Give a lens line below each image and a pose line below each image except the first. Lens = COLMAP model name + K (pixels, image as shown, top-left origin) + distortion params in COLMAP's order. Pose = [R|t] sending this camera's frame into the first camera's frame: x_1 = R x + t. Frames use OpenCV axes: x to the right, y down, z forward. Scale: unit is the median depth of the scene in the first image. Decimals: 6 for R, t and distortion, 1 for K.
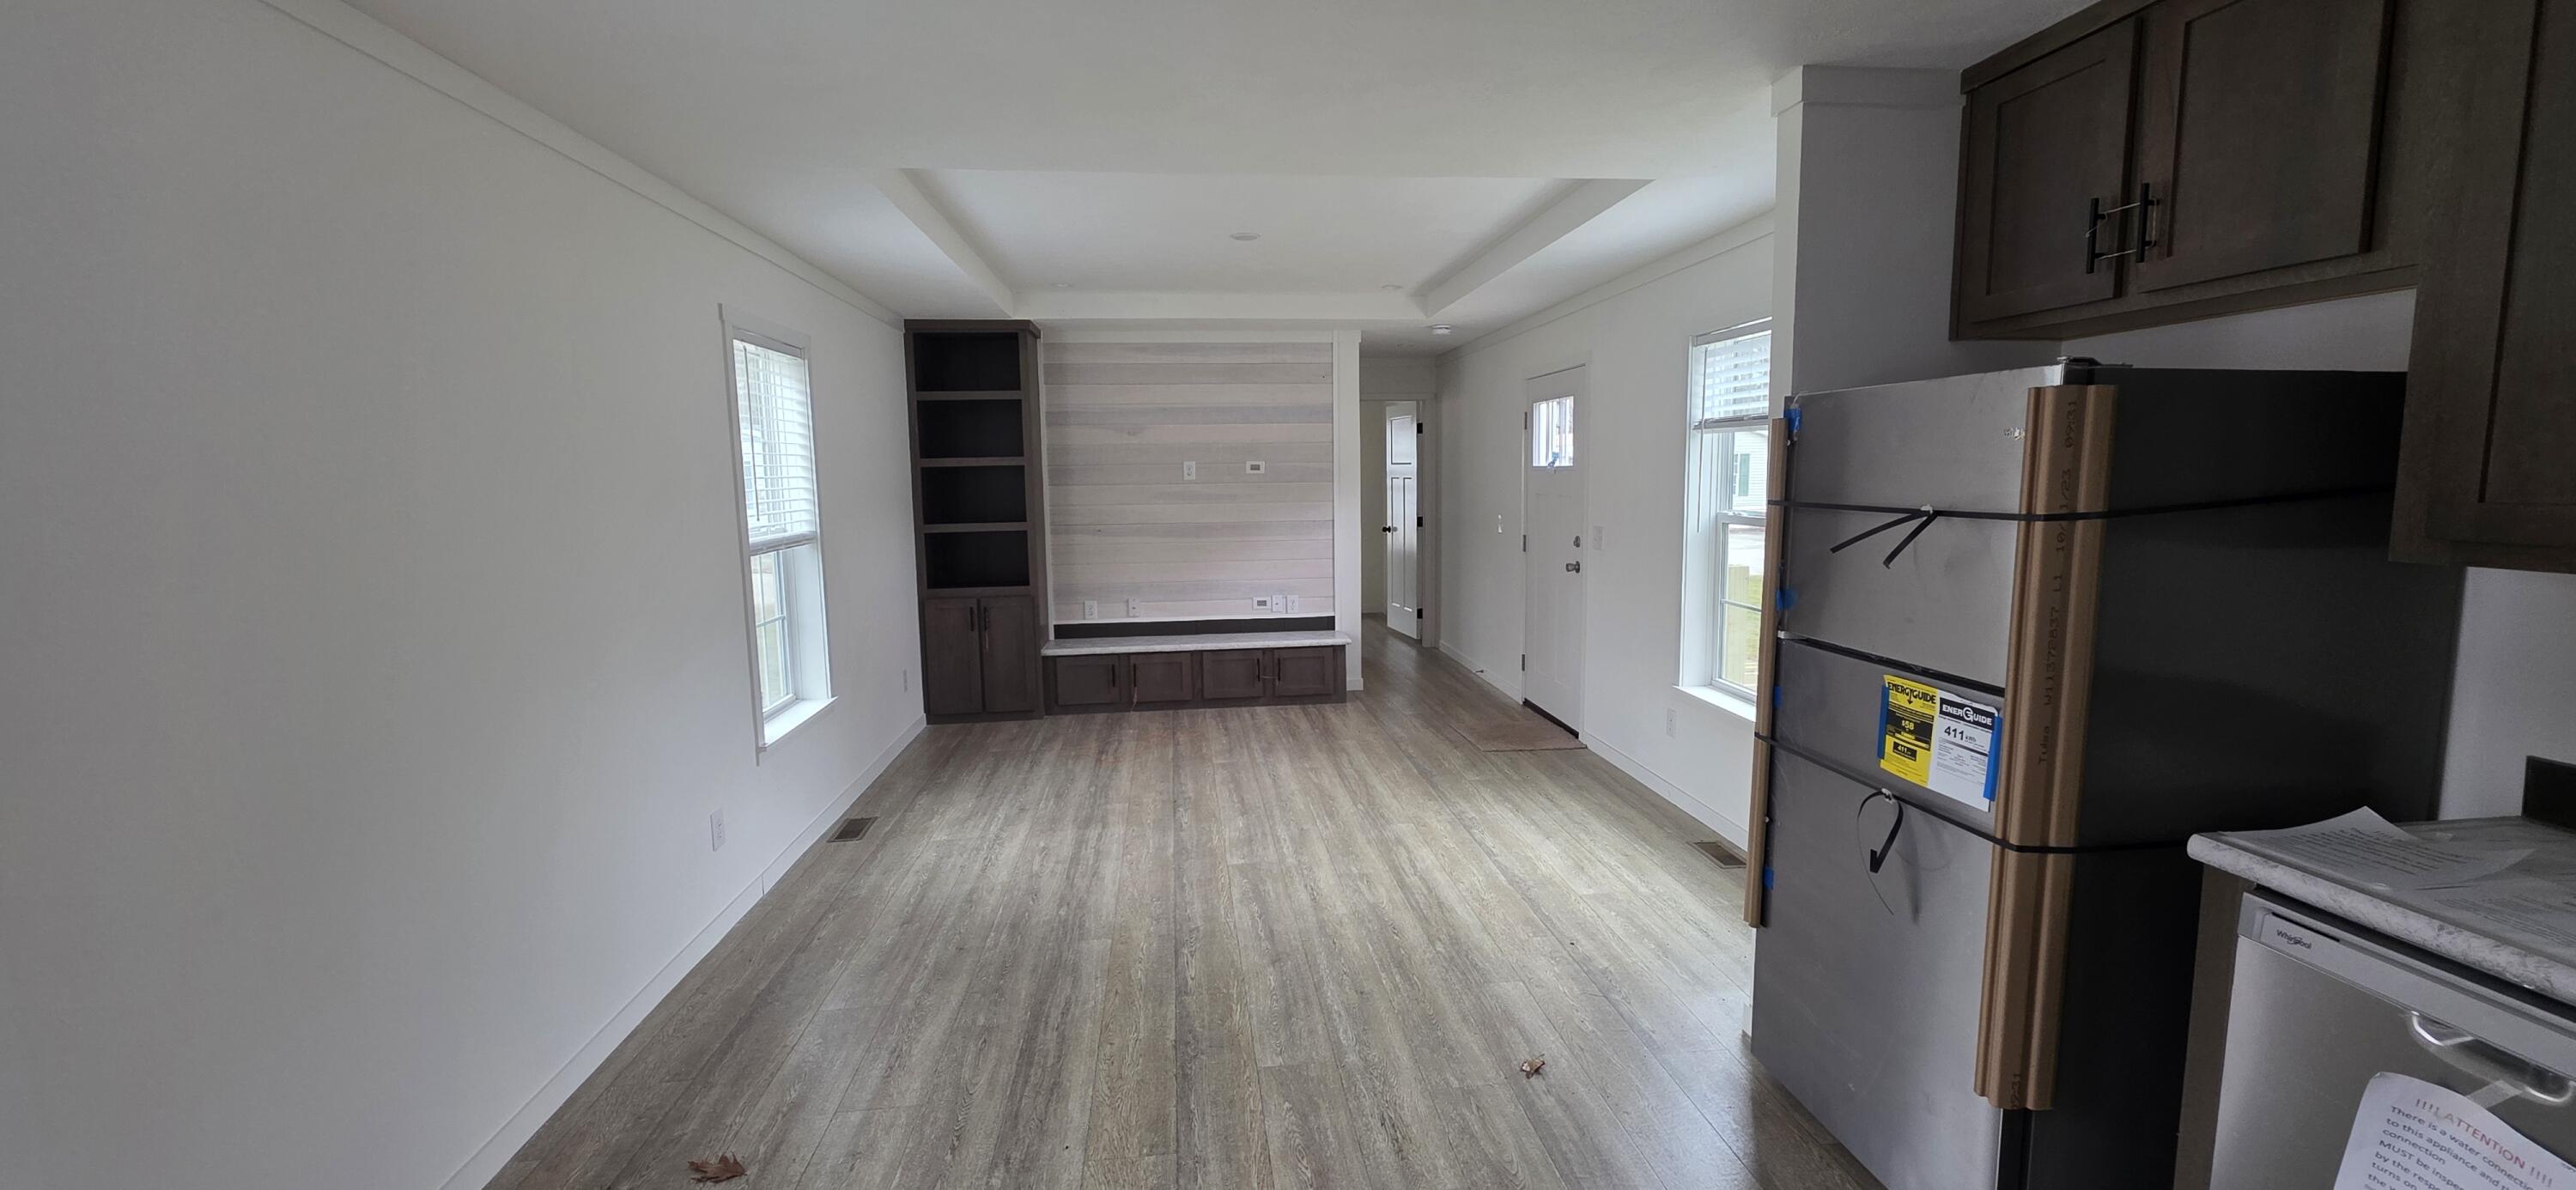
lens RADIAL K [[1029.5, 0, 1282.5], [0, 1029.5, 588.8], [0, 0, 1]] dist [-0.001614, -0.000170]
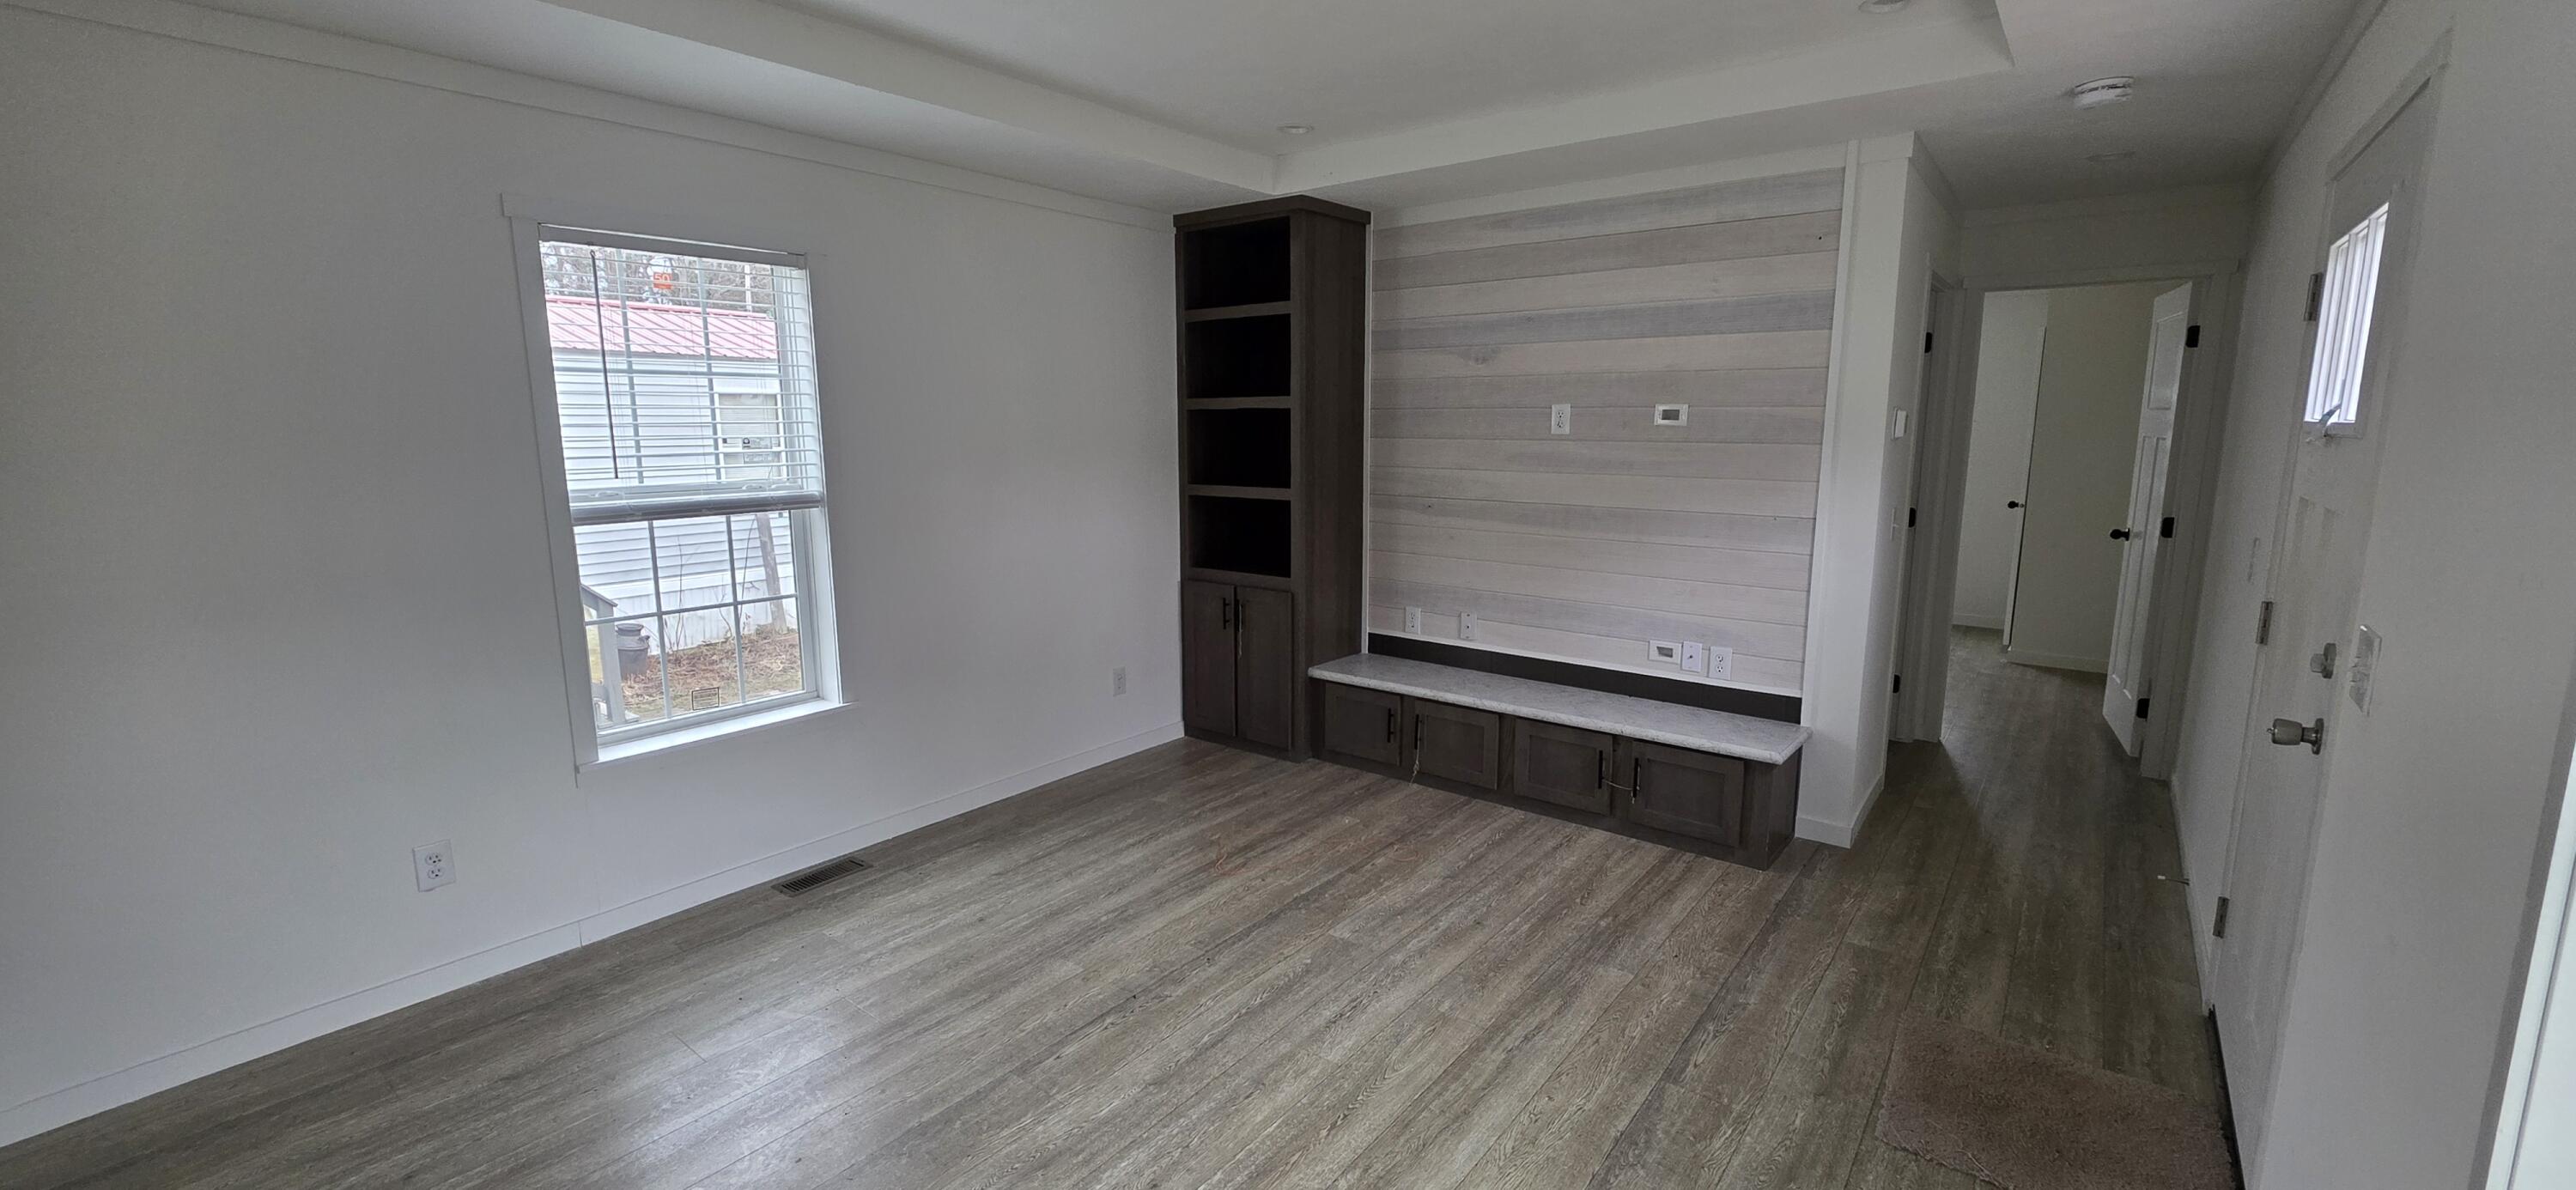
lens RADIAL K [[1029.5, 0, 1282.5], [0, 1029.5, 588.8], [0, 0, 1]] dist [-0.001614, -0.000170]
pose [[0.713301, 0.128916, -0.688900, 0.235736], [-0.088305, 0.991635, 0.094136, -0.060460], [0.695273, -0.006314, 0.718718, 0.467127]]
